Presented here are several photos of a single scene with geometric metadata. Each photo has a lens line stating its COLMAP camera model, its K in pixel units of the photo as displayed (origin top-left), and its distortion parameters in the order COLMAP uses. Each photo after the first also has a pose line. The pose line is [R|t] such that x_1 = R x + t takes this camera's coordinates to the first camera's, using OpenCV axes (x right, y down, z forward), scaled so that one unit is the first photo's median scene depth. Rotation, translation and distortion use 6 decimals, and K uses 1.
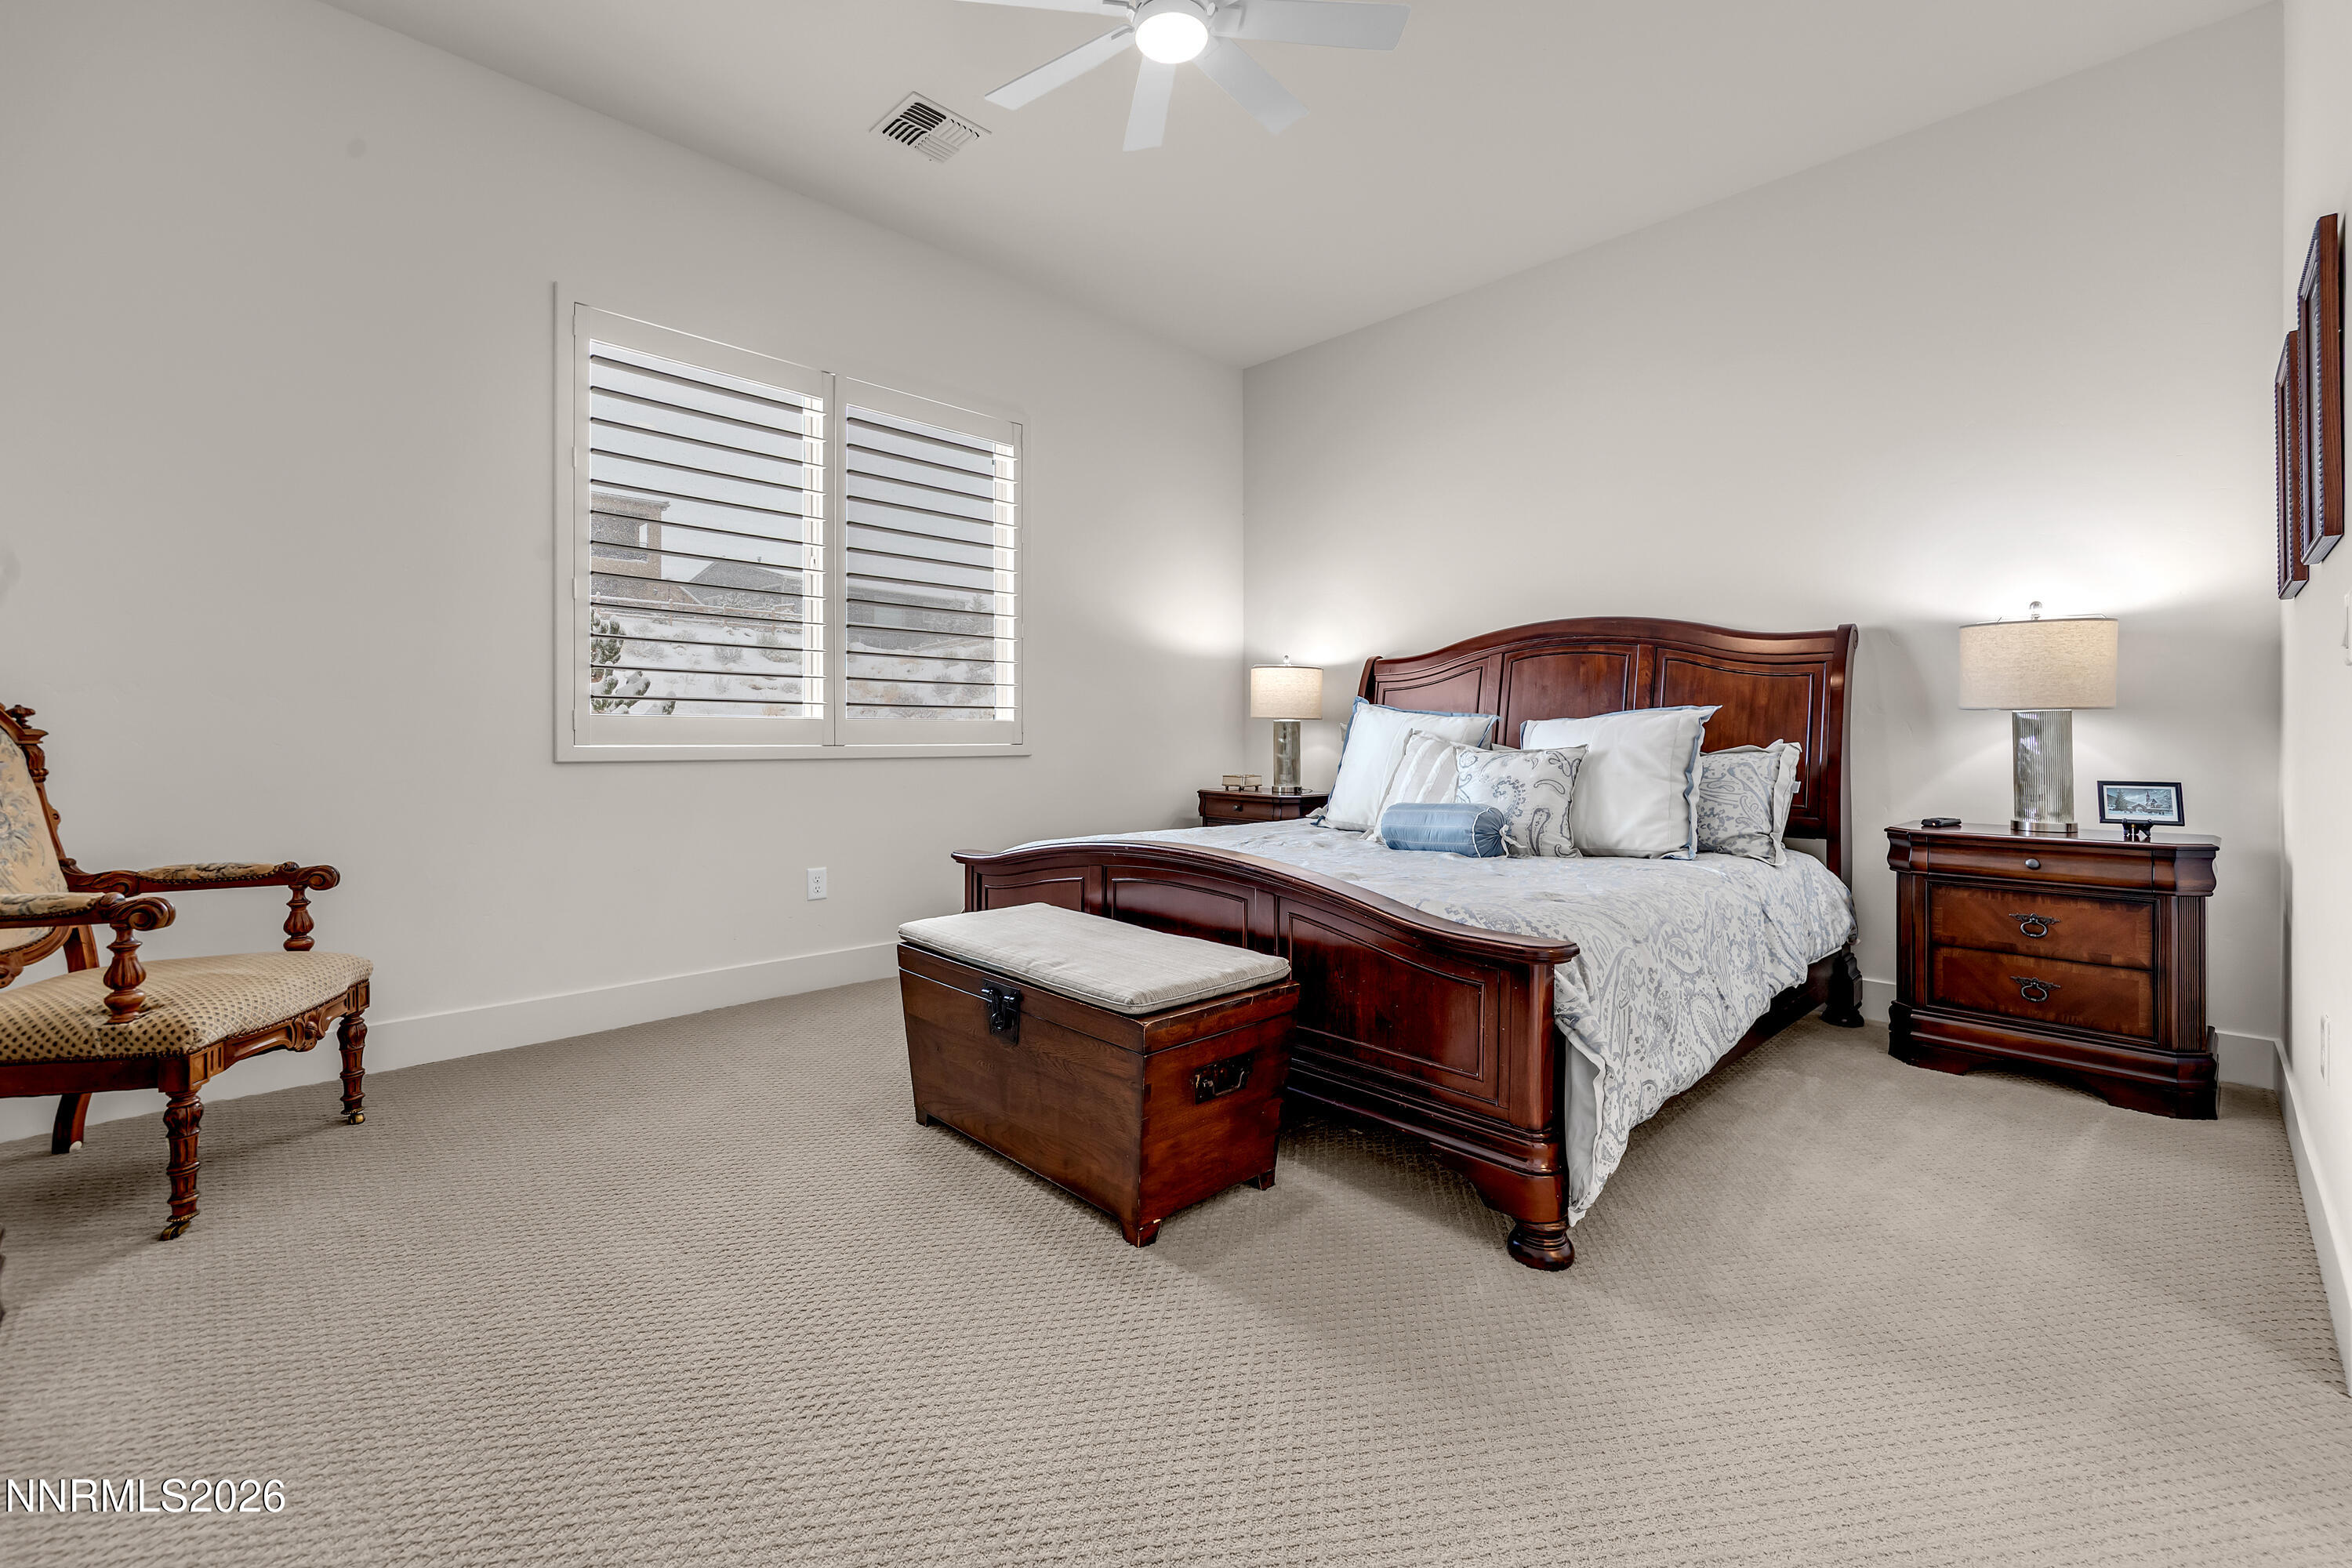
lens RADIAL K [[967.1, 0, 1173.6], [0, 967.1, 727.6], [0, 0, 1]] dist [-0.000485, 0.000065]
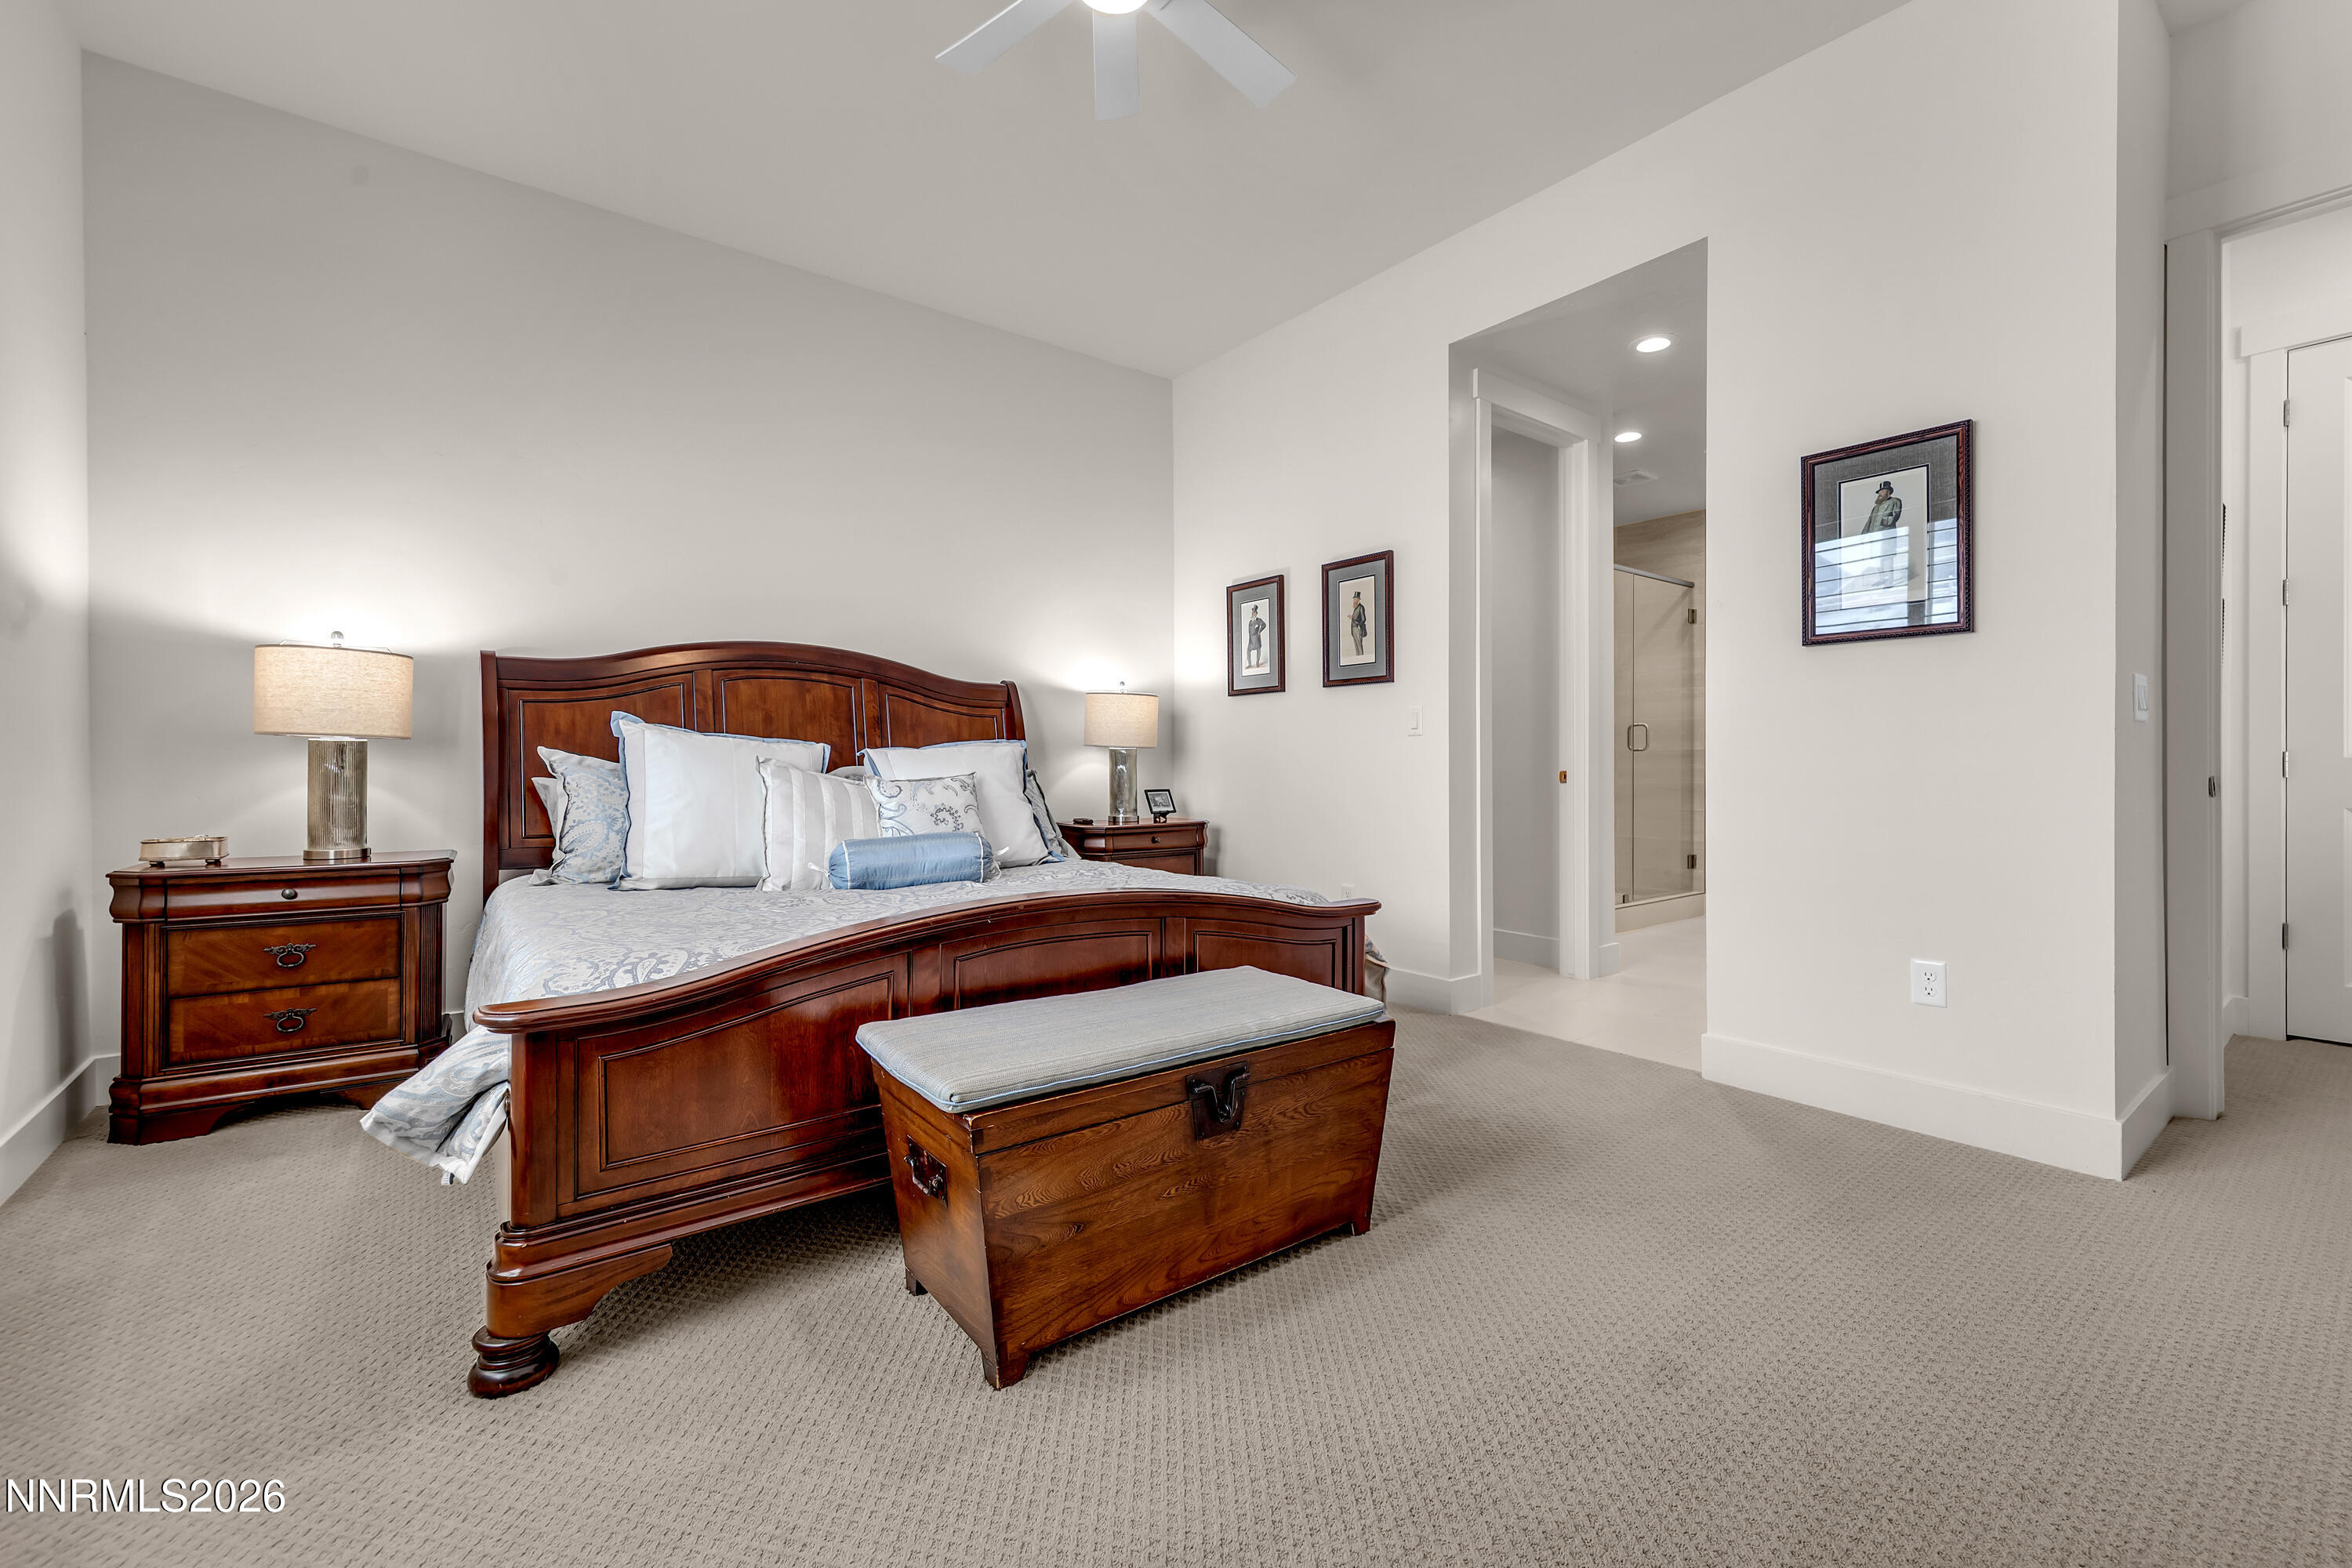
lens RADIAL K [[994.7, 0, 1178.3], [0, 994.7, 768.0], [0, 0, 1]] dist [-0.012958, -0.000045]
pose [[0.118617, -0.005769, 0.992923, -0.759027], [-0.006912, 0.999954, 0.006635, 0.003934], [-0.992916, -0.007650, 0.118572, 0.699917]]
